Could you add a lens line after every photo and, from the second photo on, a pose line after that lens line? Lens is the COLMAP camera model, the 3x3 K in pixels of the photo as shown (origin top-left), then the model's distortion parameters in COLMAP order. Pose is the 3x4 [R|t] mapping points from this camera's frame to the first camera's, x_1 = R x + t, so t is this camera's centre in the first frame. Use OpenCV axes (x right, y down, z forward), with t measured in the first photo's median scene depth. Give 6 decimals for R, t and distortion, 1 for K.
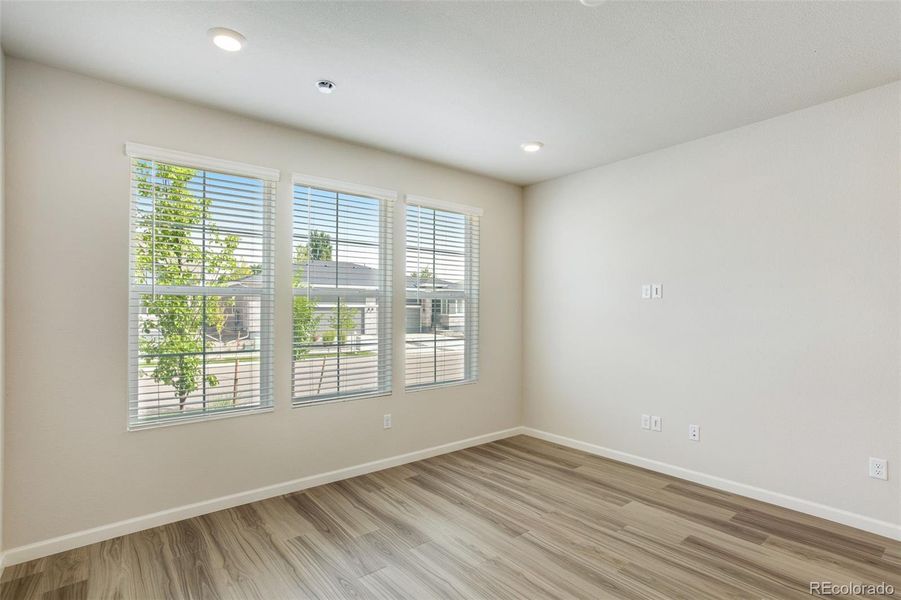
lens RADIAL K [[440.1, 0, 452.2], [0, 440.1, 296.2], [0, 0, 1]] dist [0.002777, 0.002673]
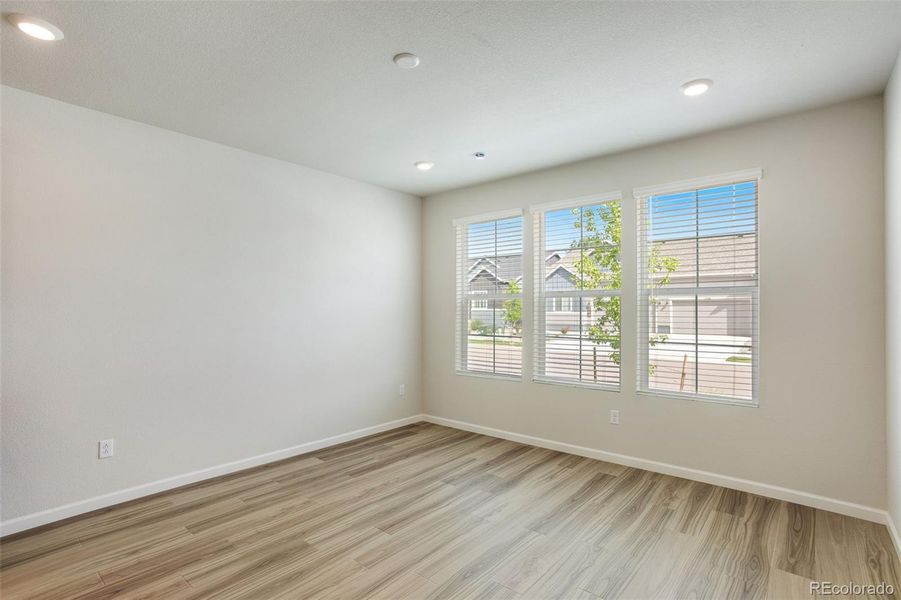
lens RADIAL K [[440.1, 0, 451.5], [0, 440.1, 307.7], [0, 0, 1]] dist [0.002777, 0.002673]
pose [[0.191625, -0.010757, -0.981409, 0.906637], [0.035368, 0.999366, -0.004048, 0.030631], [0.980831, -0.033935, 0.191884, 0.532675]]
